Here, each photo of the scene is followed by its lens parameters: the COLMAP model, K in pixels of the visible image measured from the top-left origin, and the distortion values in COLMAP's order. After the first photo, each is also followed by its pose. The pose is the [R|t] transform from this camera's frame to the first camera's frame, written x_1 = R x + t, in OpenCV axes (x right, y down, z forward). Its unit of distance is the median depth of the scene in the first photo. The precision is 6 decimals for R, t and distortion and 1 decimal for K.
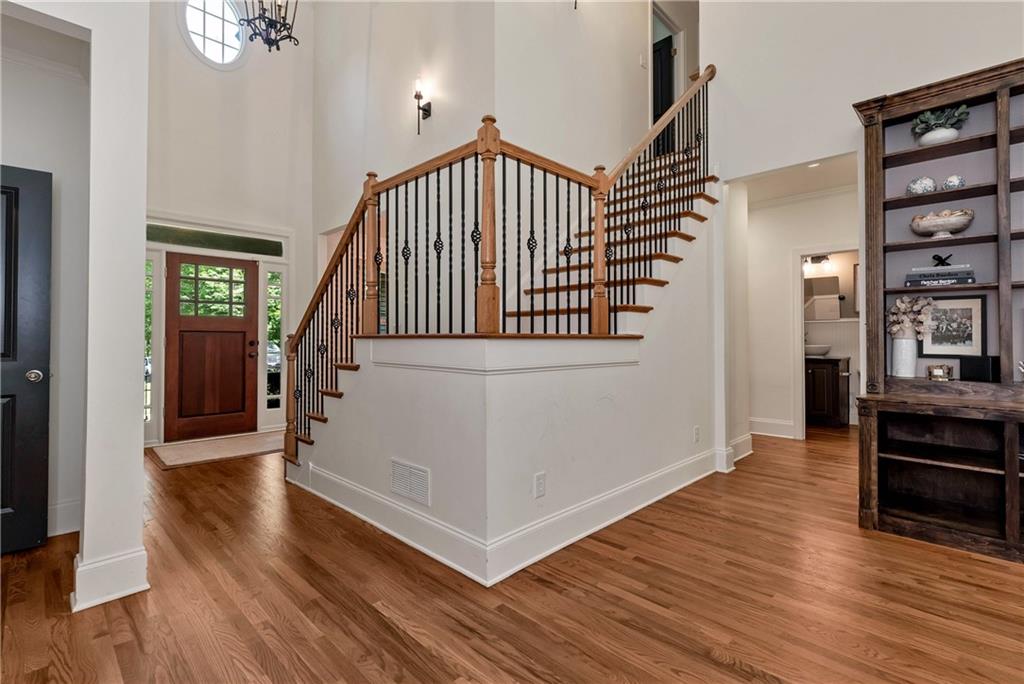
lens RADIAL K [[466.5, 0, 512.0], [0, 466.5, 342.0], [0, 0, 1]] dist [-0.000538, -0.000219]
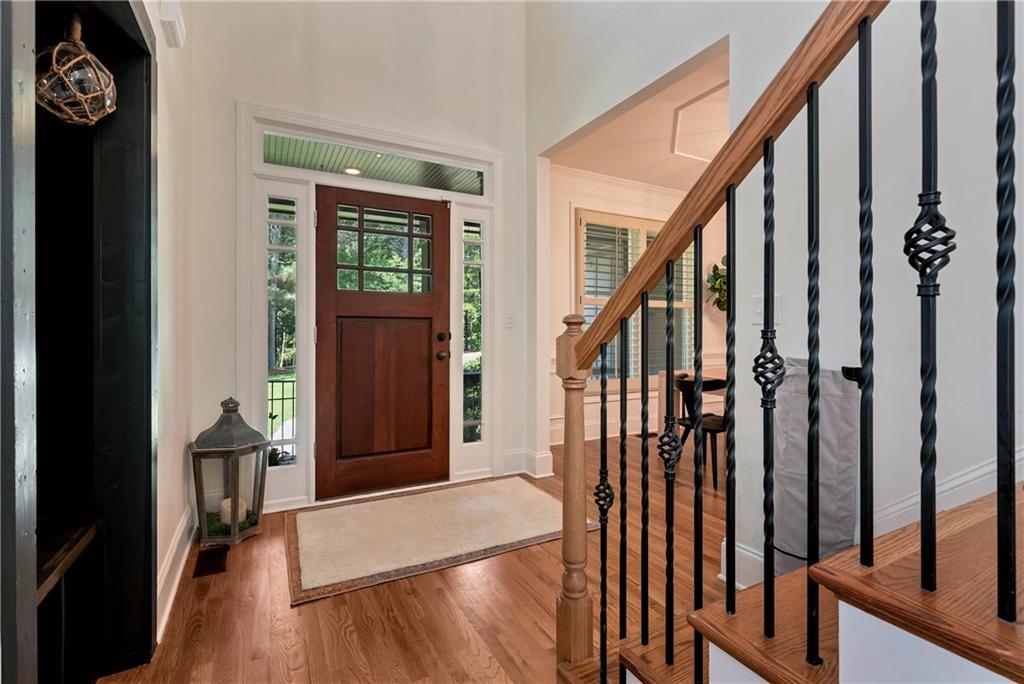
lens RADIAL K [[466.5, 0, 512.0], [0, 466.5, 342.0], [0, 0, 1]] dist [-0.000538, -0.000219]
pose [[0.951330, 0.004723, -0.308137, -0.283964], [0.001085, 0.999825, 0.018676, -0.001762], [0.308172, -0.018101, 0.951159, 0.451723]]
